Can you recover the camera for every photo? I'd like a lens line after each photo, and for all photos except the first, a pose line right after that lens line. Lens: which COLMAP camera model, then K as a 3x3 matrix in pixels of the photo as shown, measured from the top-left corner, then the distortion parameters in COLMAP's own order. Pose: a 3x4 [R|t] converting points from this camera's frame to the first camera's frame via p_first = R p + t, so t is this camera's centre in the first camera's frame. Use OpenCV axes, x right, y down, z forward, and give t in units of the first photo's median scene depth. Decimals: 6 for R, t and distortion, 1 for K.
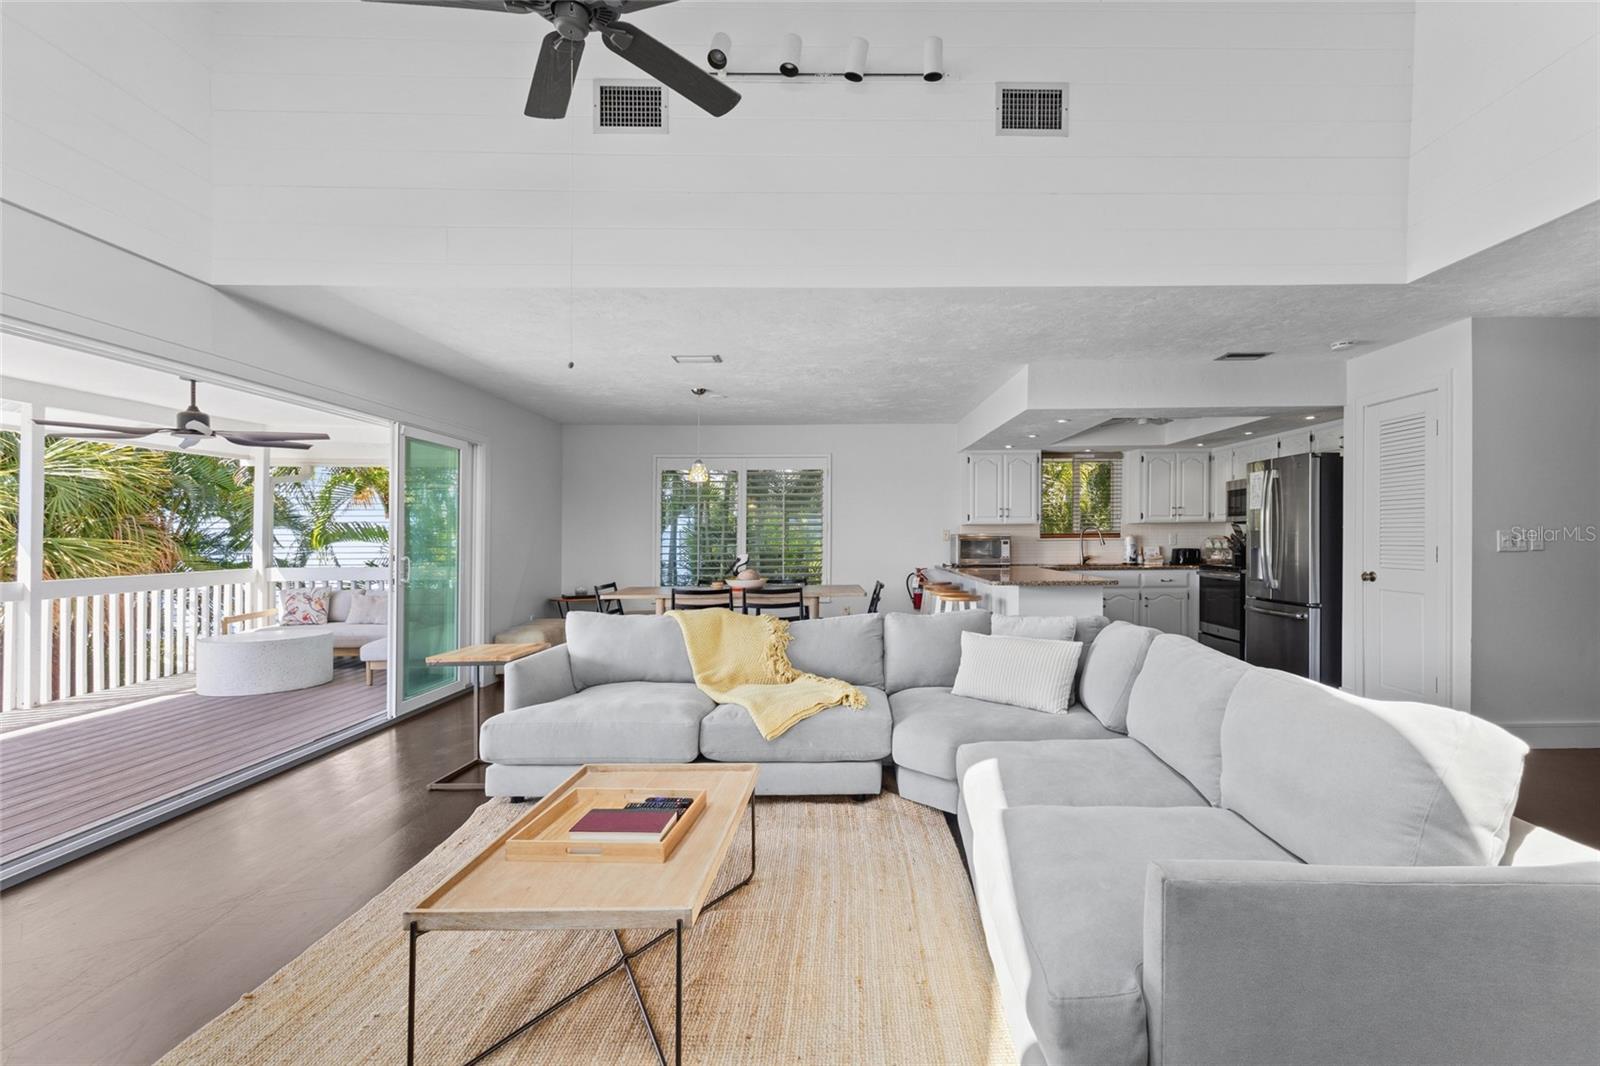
lens RADIAL K [[744.7, 0, 846.6], [0, 744.7, 543.6], [0, 0, 1]] dist [0.000689, 0.005043]
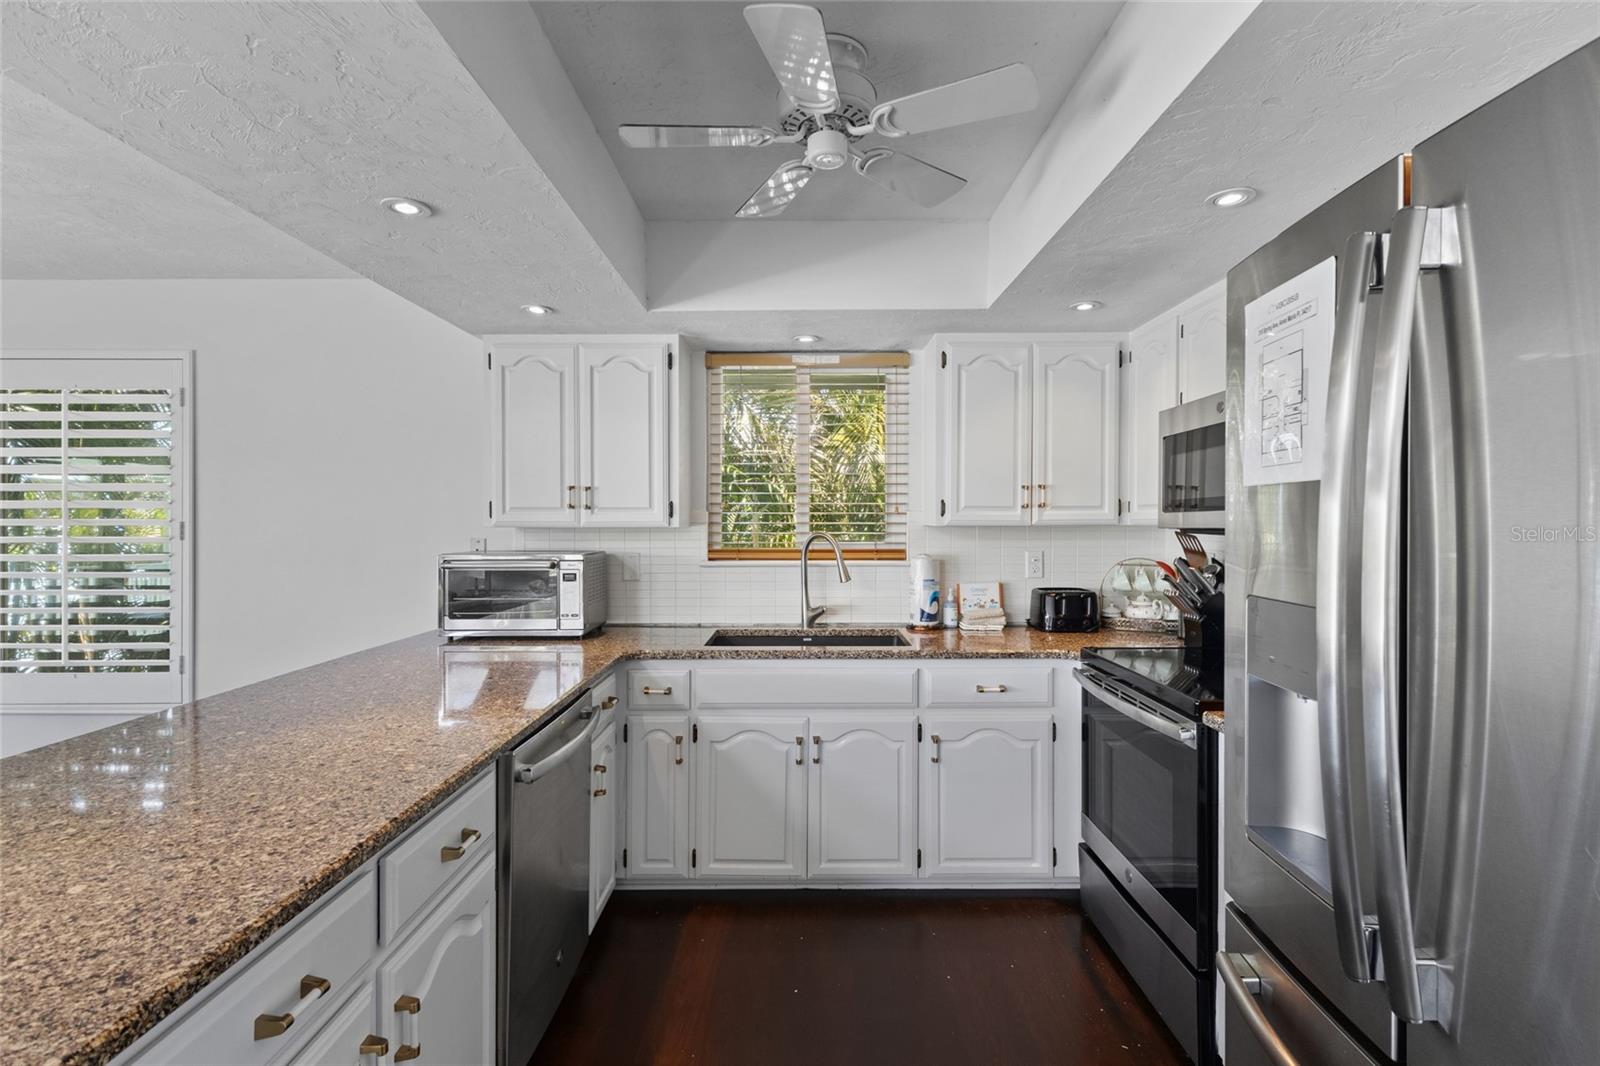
lens RADIAL K [[744.7, 0, 799.7], [0, 744.7, 535.3], [0, 0, 1]] dist [0.000689, 0.005043]
pose [[0.999963, 0.005690, -0.006433, 0.339434], [-0.005624, 0.999932, 0.010230, -0.027714], [0.006491, -0.010193, 0.999927, 0.643814]]
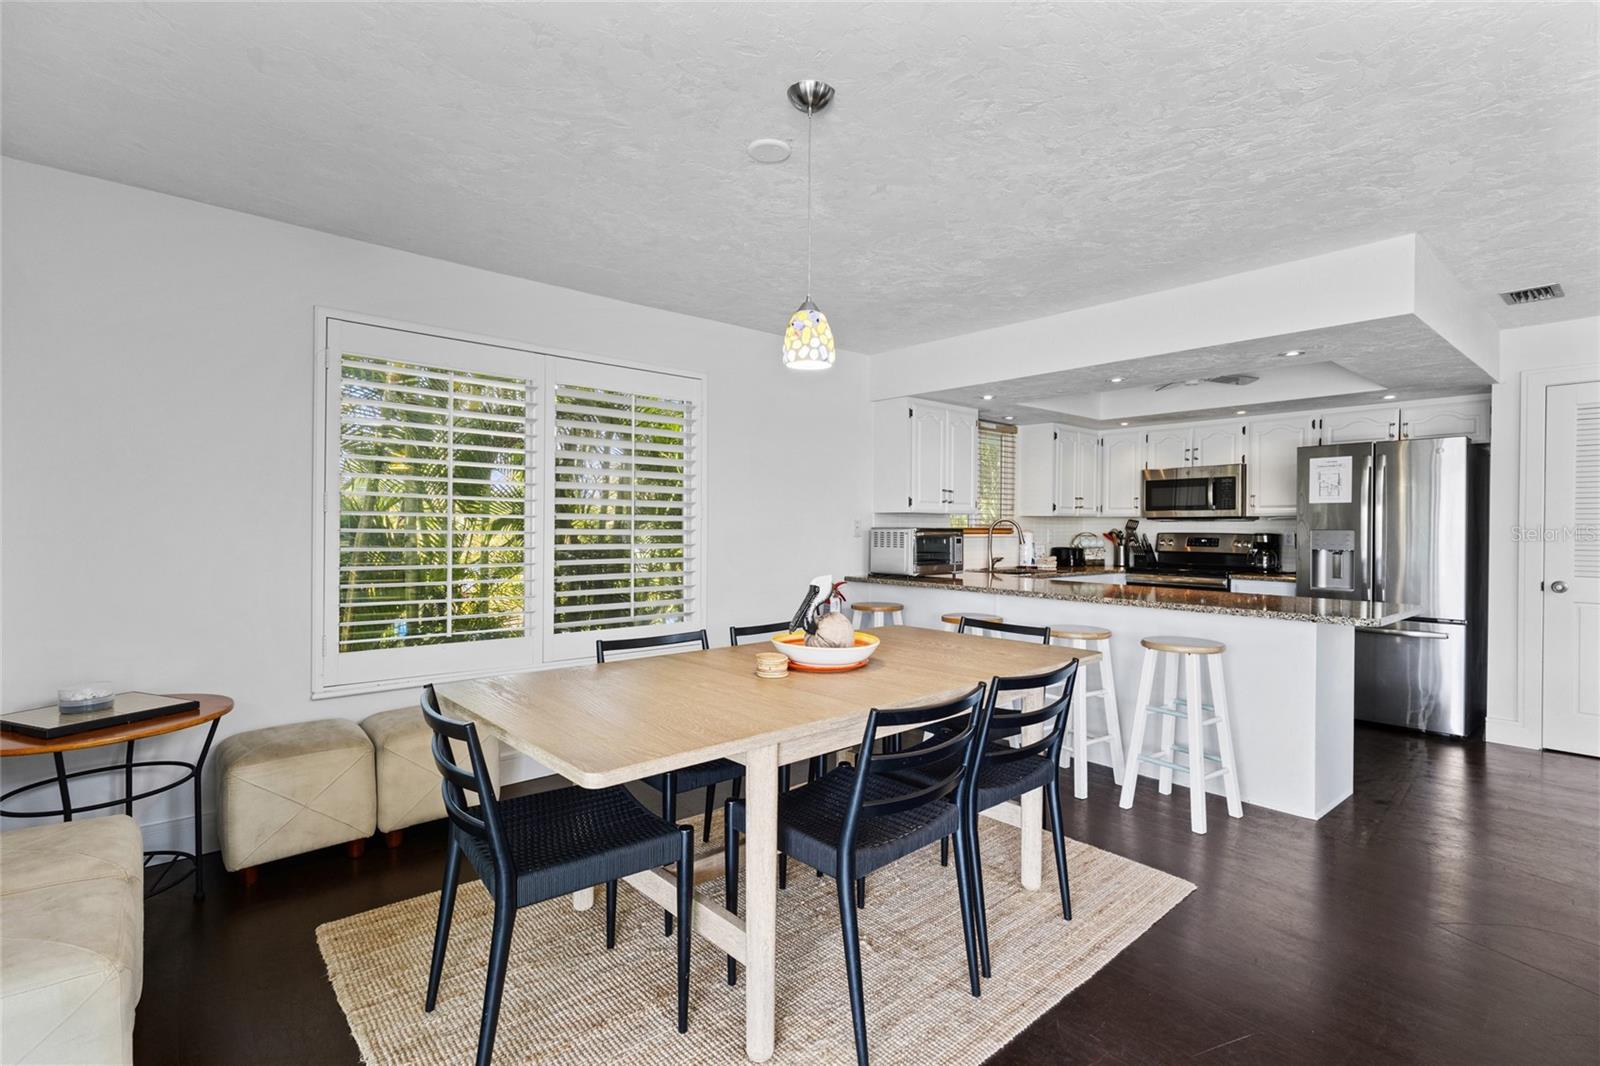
lens RADIAL K [[744.7, 0, 785.6], [0, 744.7, 540.3], [0, 0, 1]] dist [0.000689, 0.005043]
pose [[0.766980, 0.000520, 0.641671, -0.344362], [-0.006375, 0.999956, 0.006810, -0.005680], [-0.641640, -0.009313, 0.766950, 0.600391]]
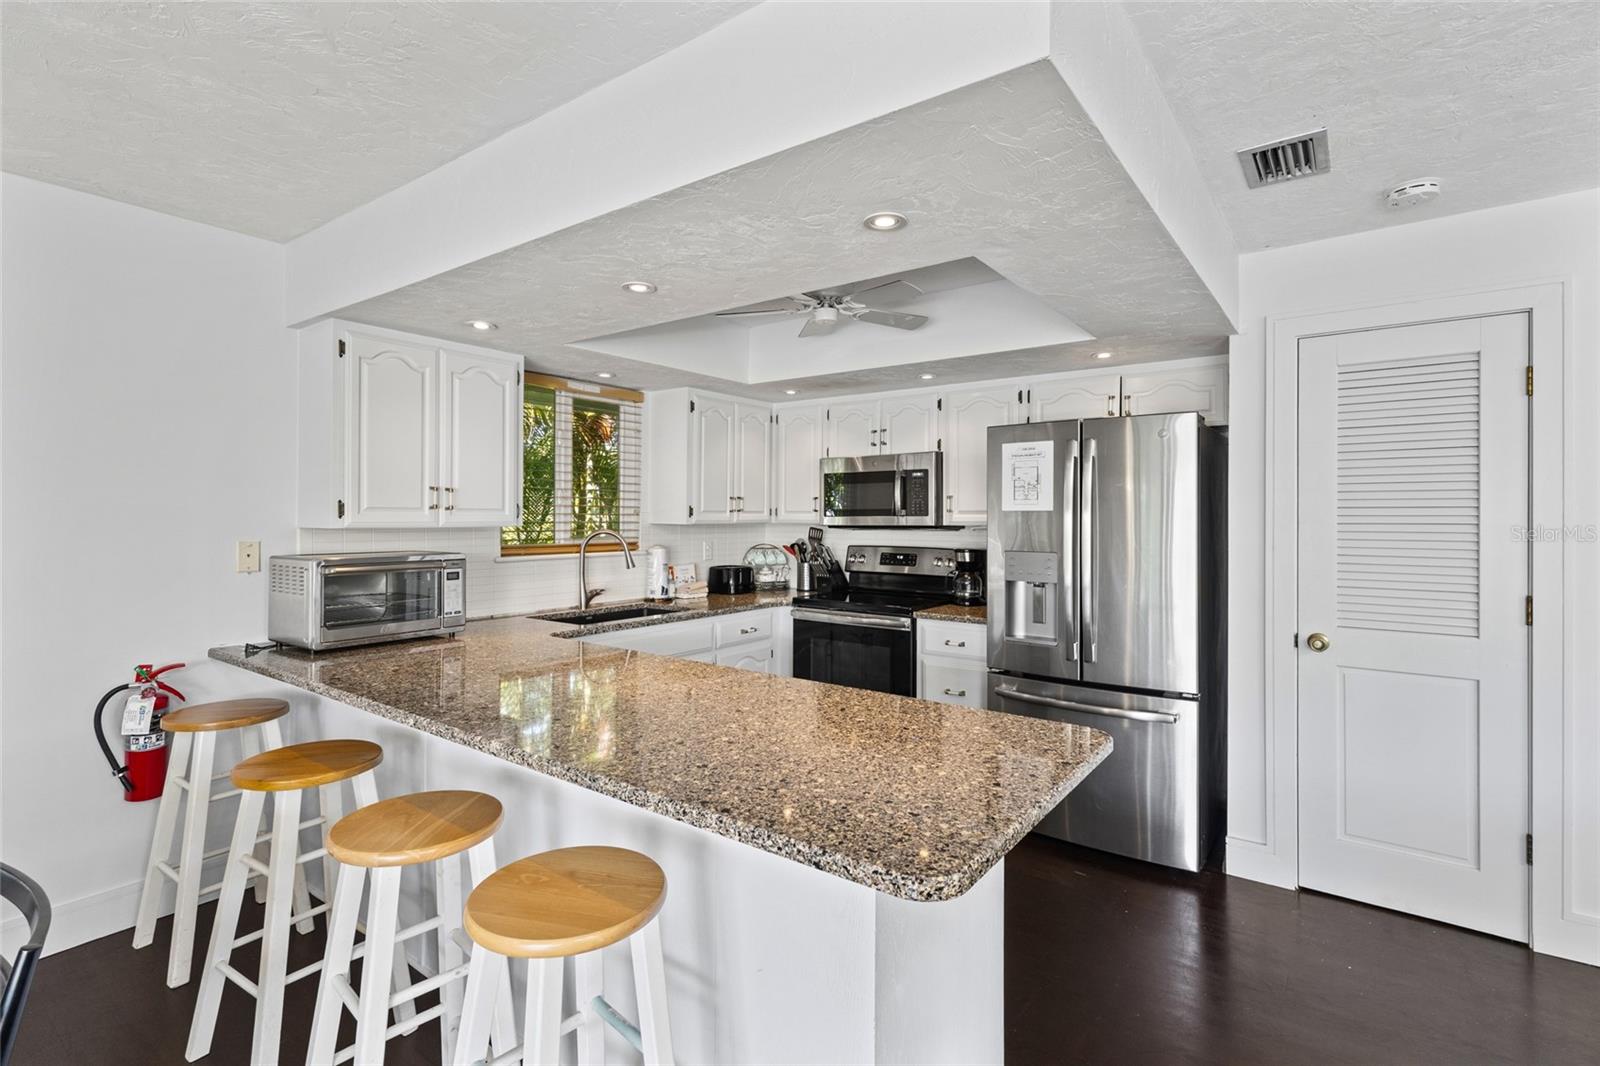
lens RADIAL K [[744.7, 0, 791.7], [0, 744.7, 525.1], [0, 0, 1]] dist [0.000689, 0.005043]
pose [[0.605750, 0.000041, 0.795655, 0.012188], [0.000024, 1.000000, -0.000070, -0.028435], [-0.795655, 0.000062, 0.605750, 0.642470]]
